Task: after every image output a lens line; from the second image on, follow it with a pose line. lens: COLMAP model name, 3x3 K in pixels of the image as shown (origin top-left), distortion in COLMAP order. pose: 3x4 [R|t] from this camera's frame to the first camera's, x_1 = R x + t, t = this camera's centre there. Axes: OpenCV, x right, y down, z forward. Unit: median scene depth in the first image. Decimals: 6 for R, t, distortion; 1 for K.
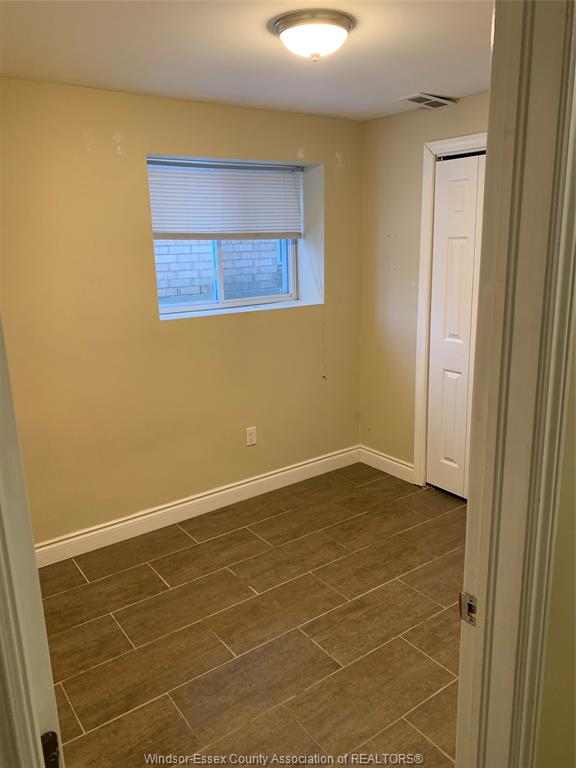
lens RADIAL K [[586.2, 0, 288.0], [0, 586.2, 384.0], [0, 0, 1]] dist [0.035949, -0.041436]
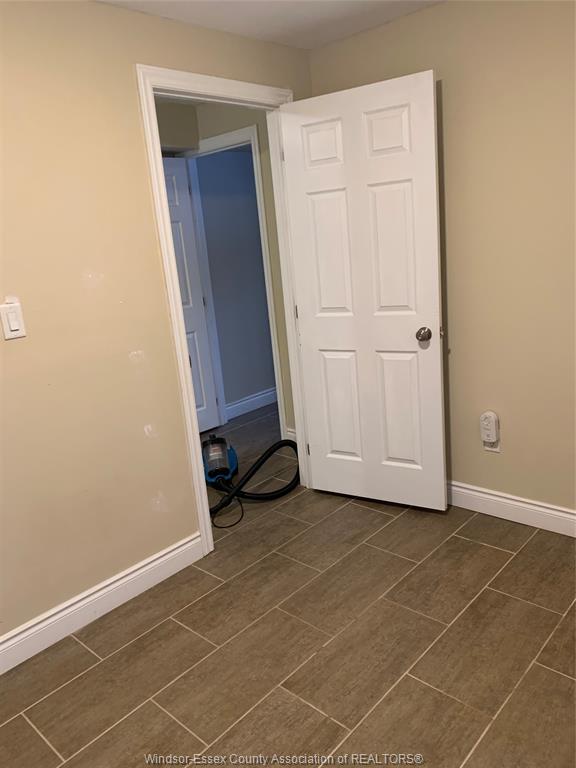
lens RADIAL K [[586.2, 0, 288.0], [0, 586.2, 384.0], [0, 0, 1]] dist [0.035949, -0.041436]
pose [[-0.974132, 0.157189, -0.162351, 0.155157], [0.064312, 0.881568, 0.467656, -0.314453], [0.216633, 0.445118, -0.868873, 1.586568]]
